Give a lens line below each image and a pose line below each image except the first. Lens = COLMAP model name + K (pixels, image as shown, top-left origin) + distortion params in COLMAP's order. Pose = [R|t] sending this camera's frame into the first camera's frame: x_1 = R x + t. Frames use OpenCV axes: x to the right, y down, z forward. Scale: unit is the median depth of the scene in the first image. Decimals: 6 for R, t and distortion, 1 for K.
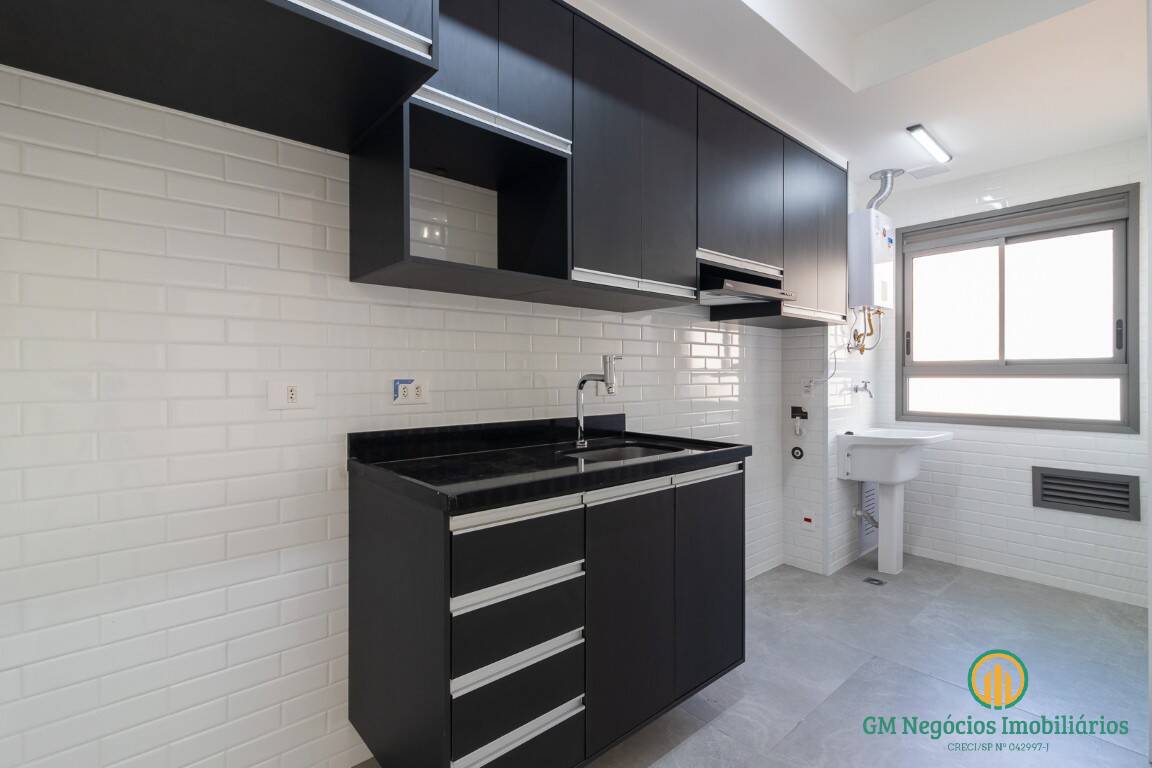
lens RADIAL K [[530.5, 0, 576.0], [0, 530.5, 384.0], [0, 0, 1]] dist [0.003883, 0.000068]
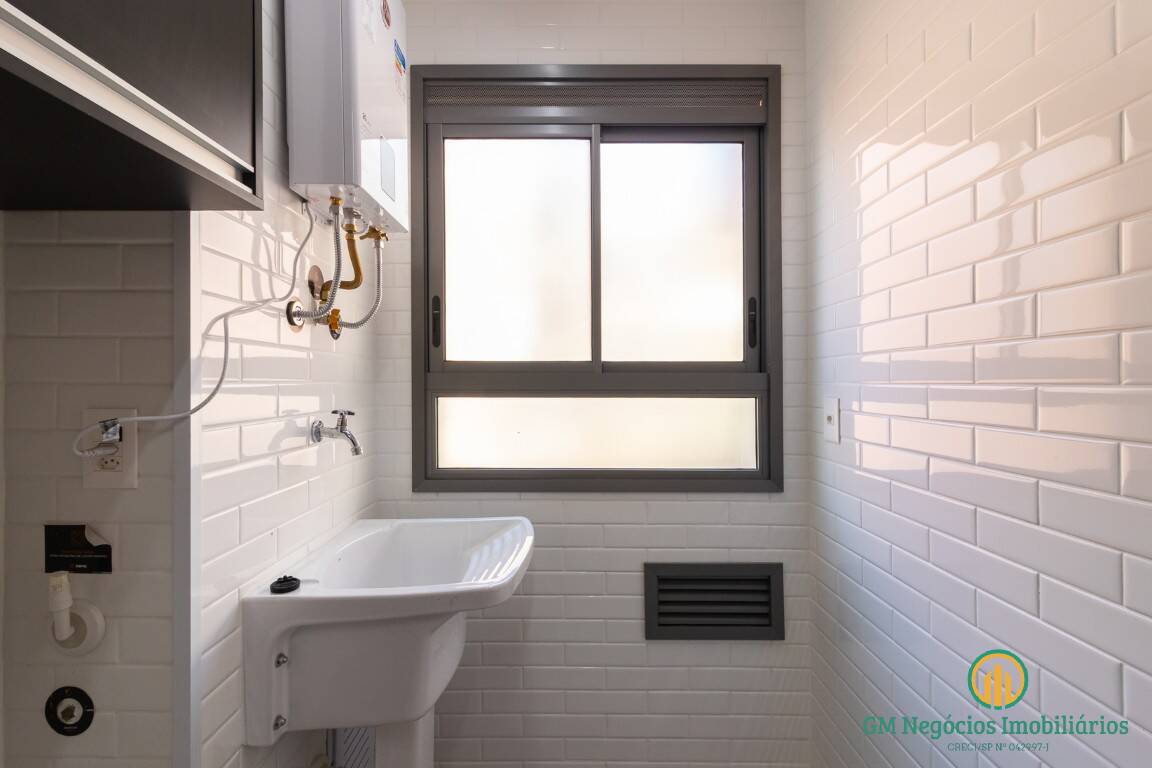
lens RADIAL K [[534.6, 0, 574.5], [0, 534.6, 375.7], [0, 0, 1]] dist [0.004572, 0.000671]
pose [[0.655321, 0.010494, 0.755278, 0.388769], [0.010770, 0.999672, -0.023234, -0.019567], [-0.755274, 0.023360, 0.654993, 0.666193]]
